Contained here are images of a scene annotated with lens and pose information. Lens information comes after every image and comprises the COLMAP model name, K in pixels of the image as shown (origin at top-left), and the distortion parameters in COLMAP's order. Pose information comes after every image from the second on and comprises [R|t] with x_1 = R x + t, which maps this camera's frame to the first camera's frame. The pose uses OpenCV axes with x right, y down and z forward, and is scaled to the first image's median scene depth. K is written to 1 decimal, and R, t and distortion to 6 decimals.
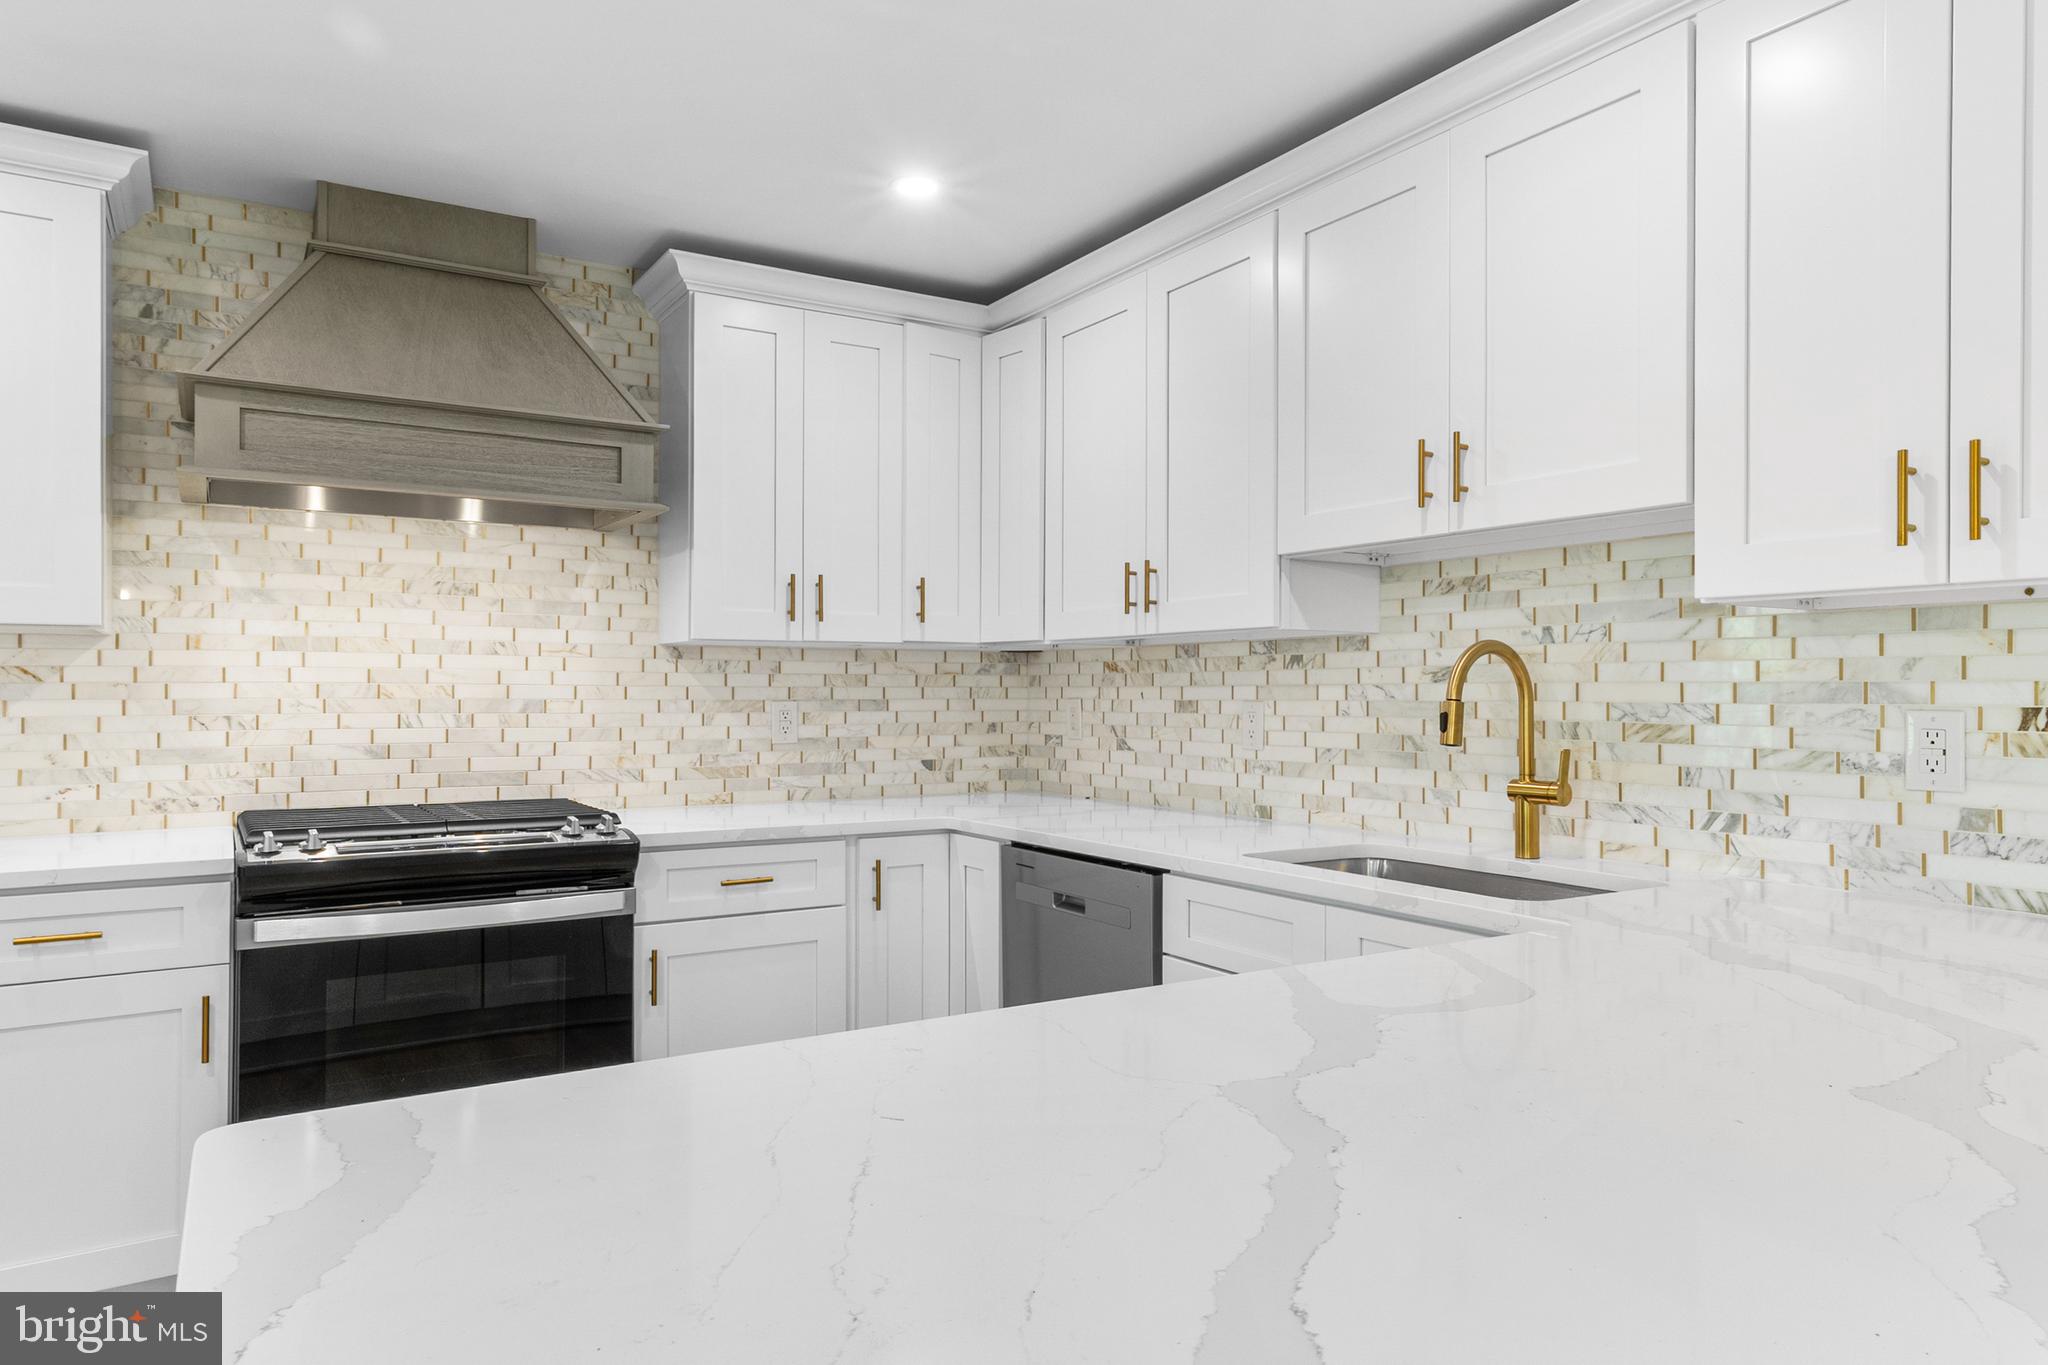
lens RADIAL K [[1281.2, 0, 1035.4], [0, 1281.2, 685.2], [0, 0, 1]] dist [0.014352, 0.007514]
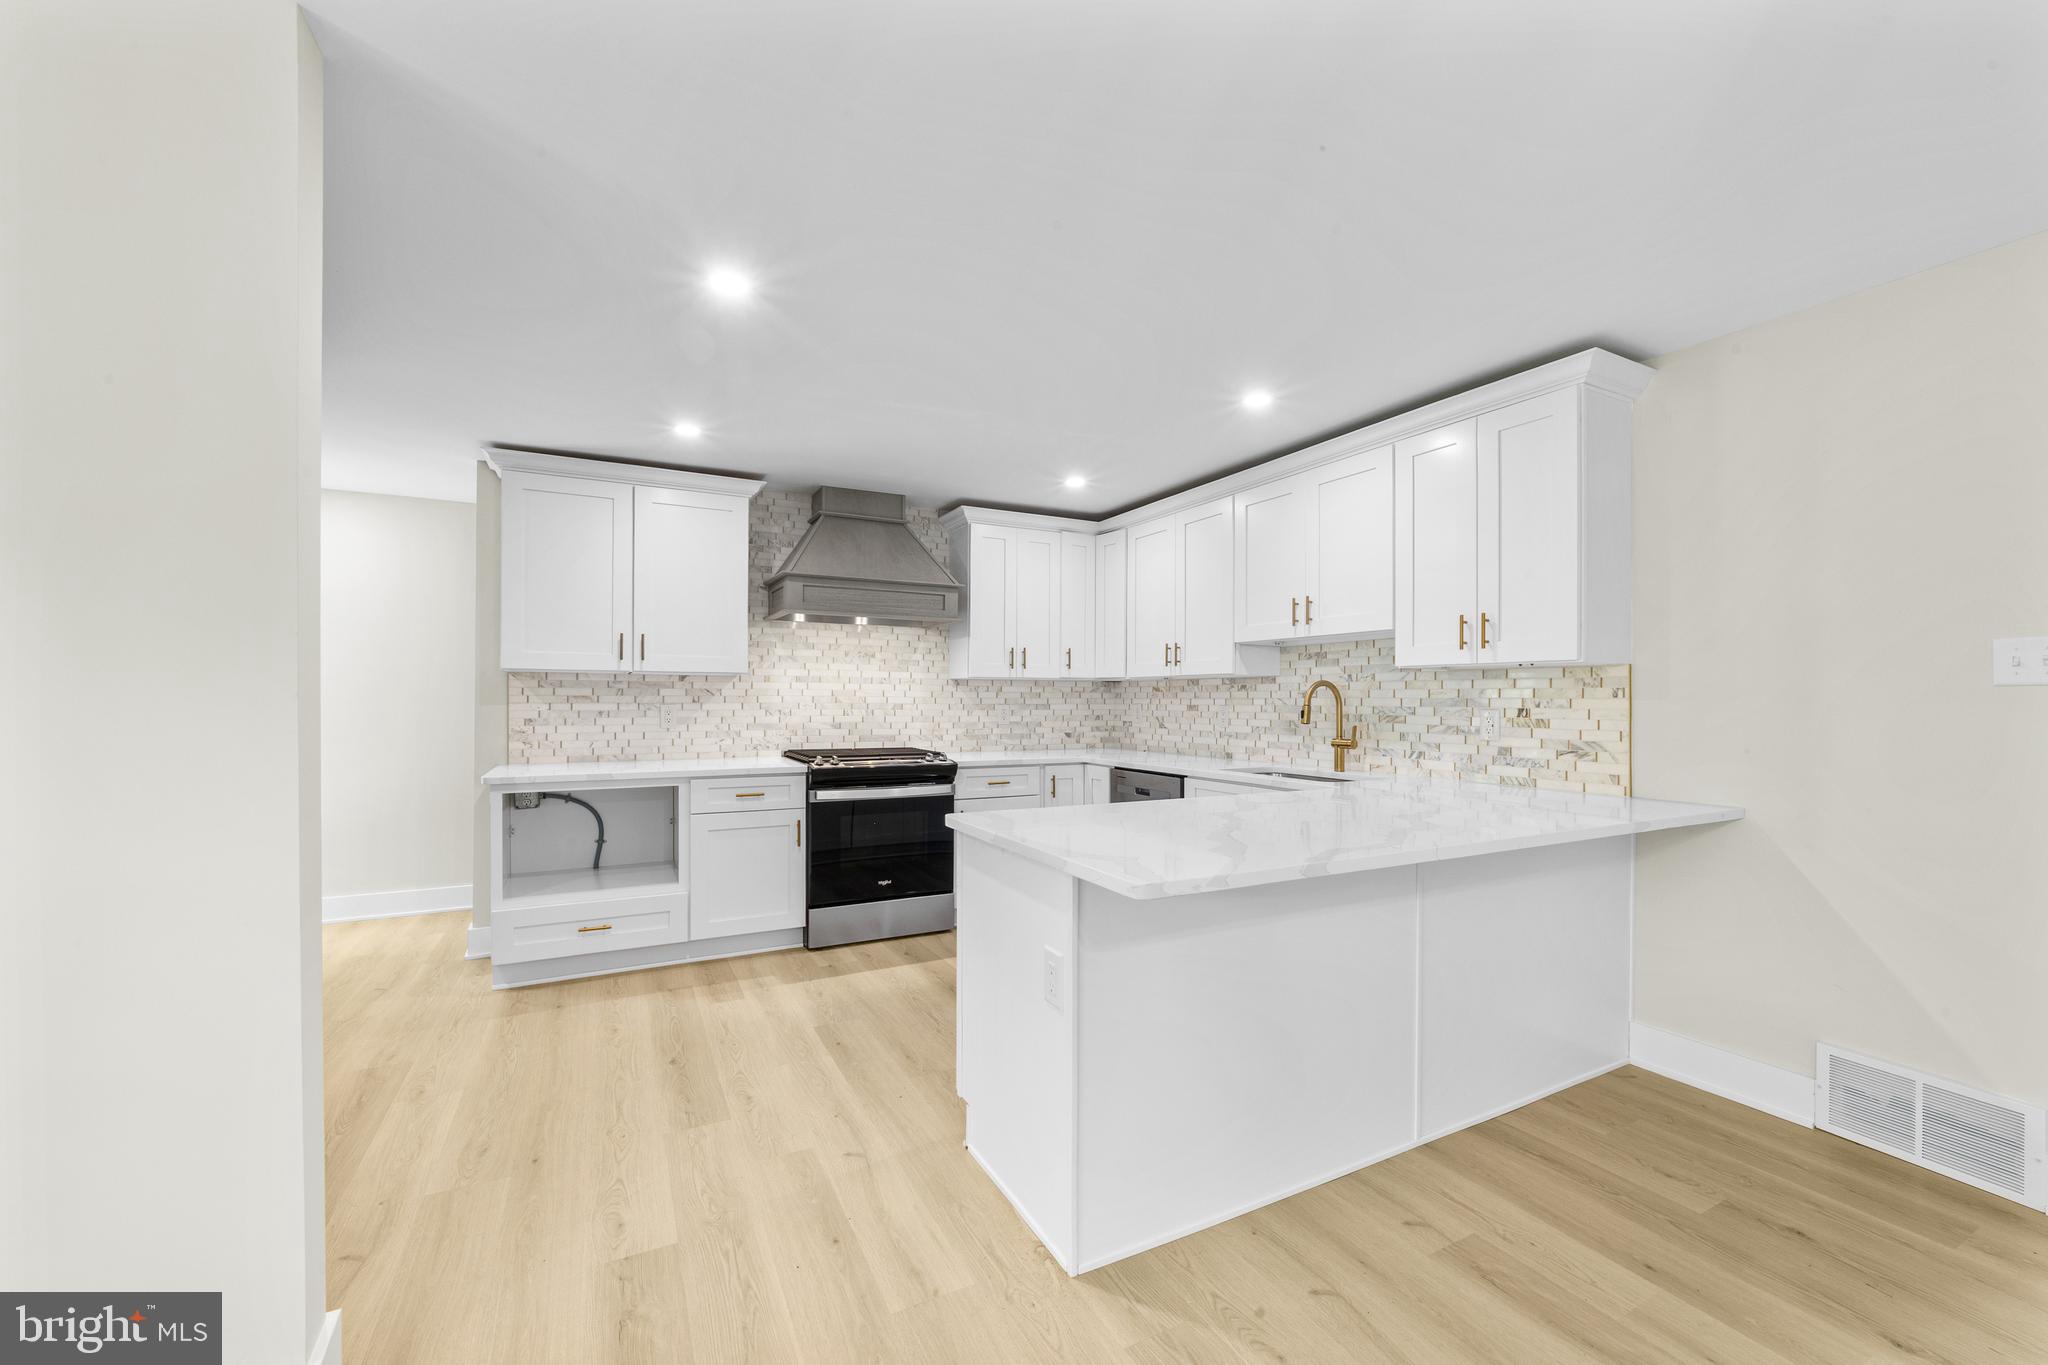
lens RADIAL K [[794.7, 0, 1036.1], [0, 794.7, 705.9], [0, 0, 1]] dist [-0.018826, 0.008262]
pose [[0.997959, 0.003826, -0.063740, -0.067829], [-0.003077, 0.999925, 0.011854, -0.002207], [0.063781, -0.011633, 0.997896, -0.400668]]
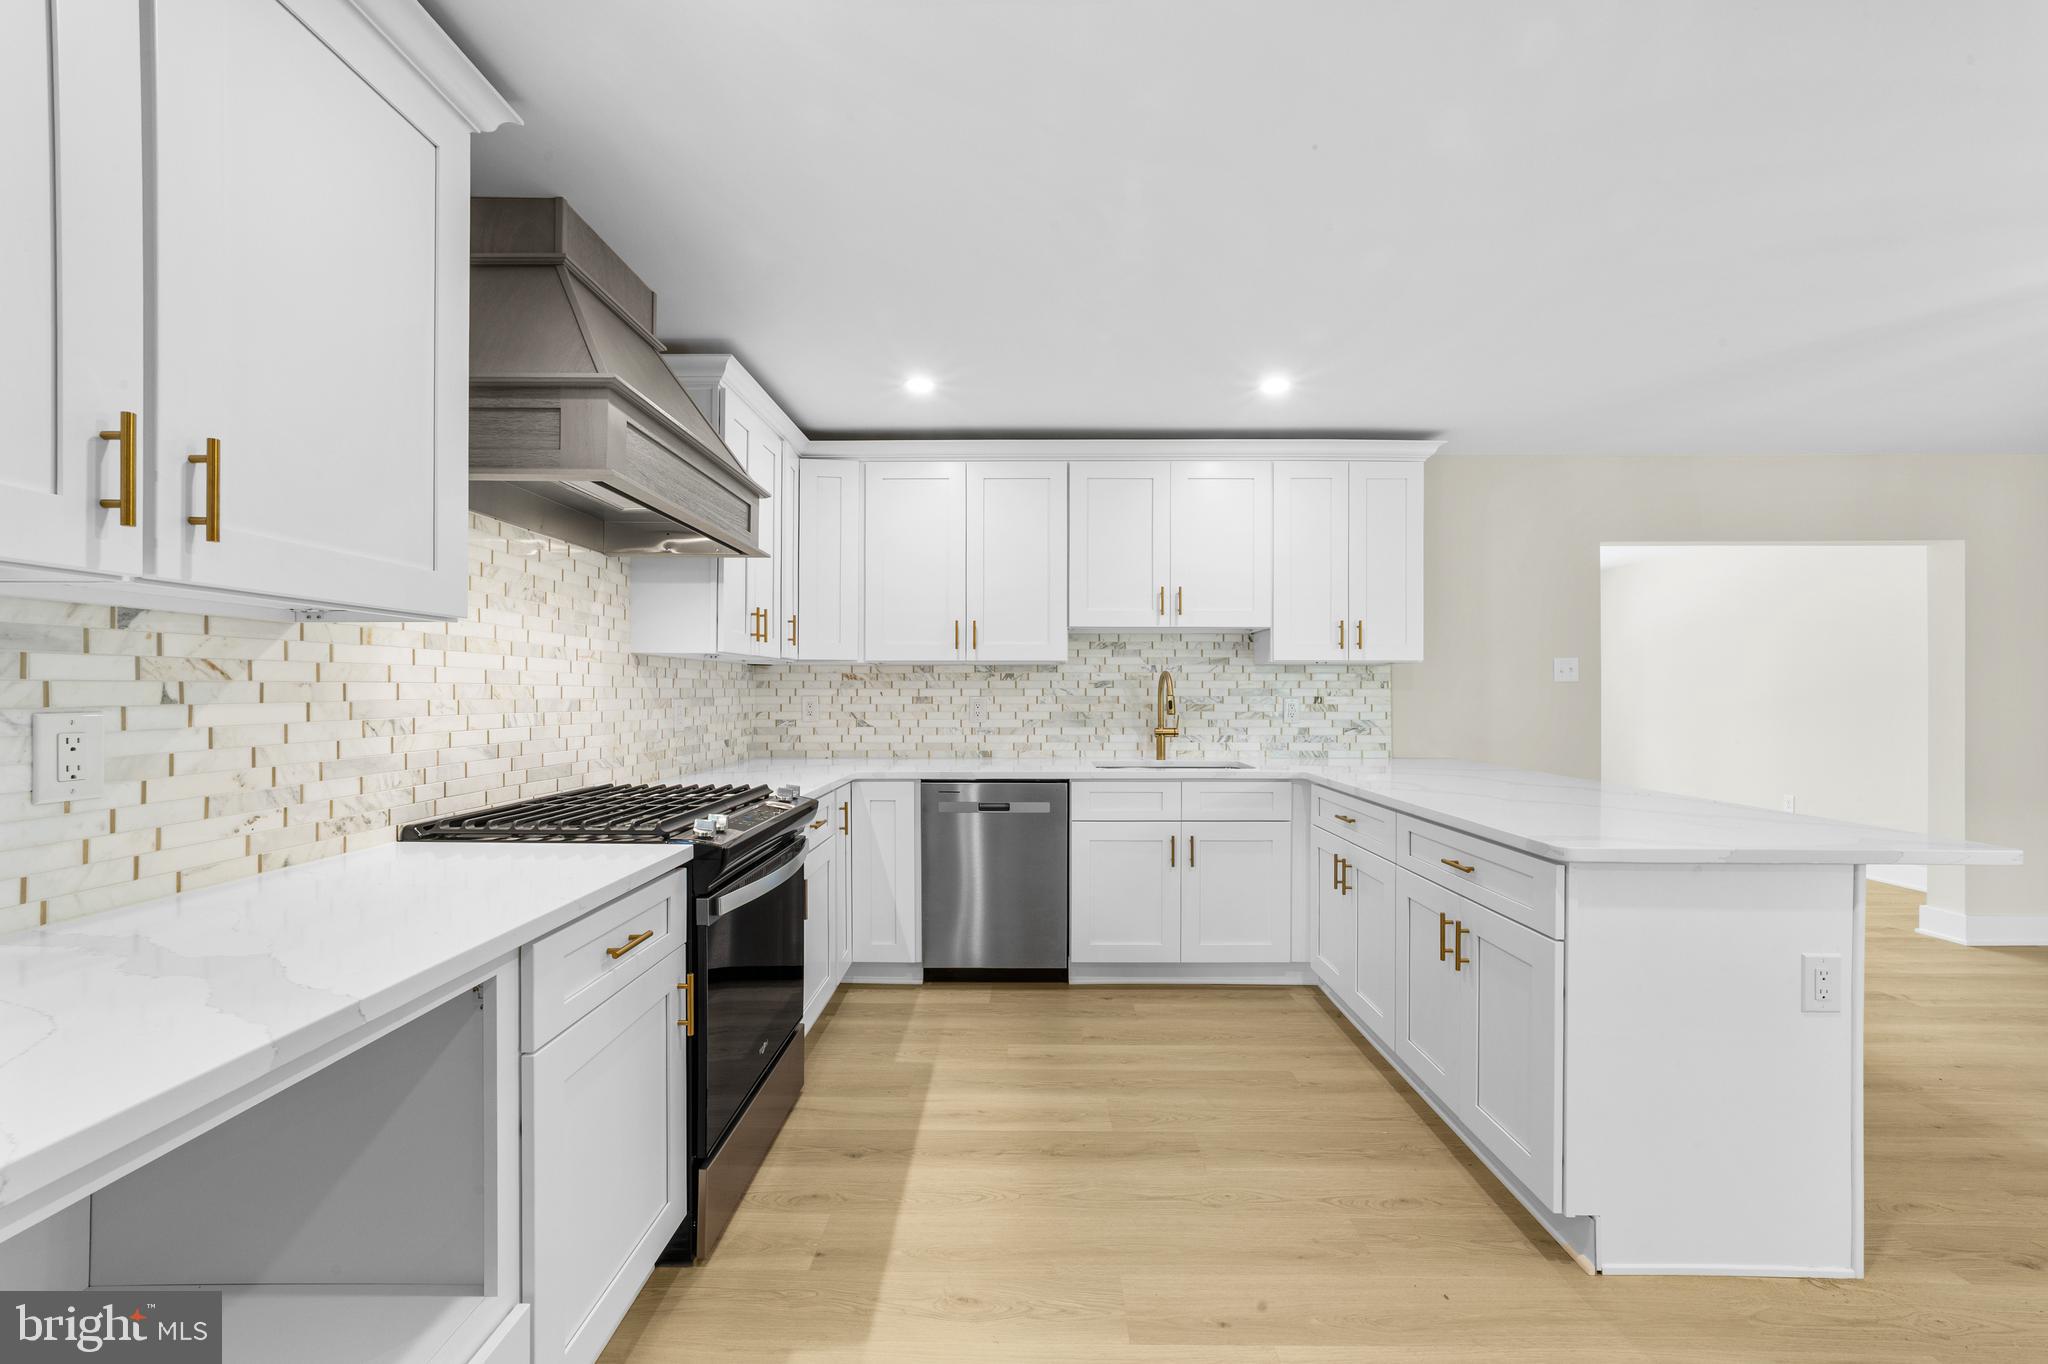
lens RADIAL K [[794.7, 0, 1016.5], [0, 794.7, 687.2], [0, 0, 1]] dist [-0.018826, 0.008262]
pose [[0.536476, 0.004135, 0.843905, -0.837666], [-0.004672, 0.999987, -0.001930, 0.000289], [-0.843902, -0.002907, 0.536489, 0.332718]]
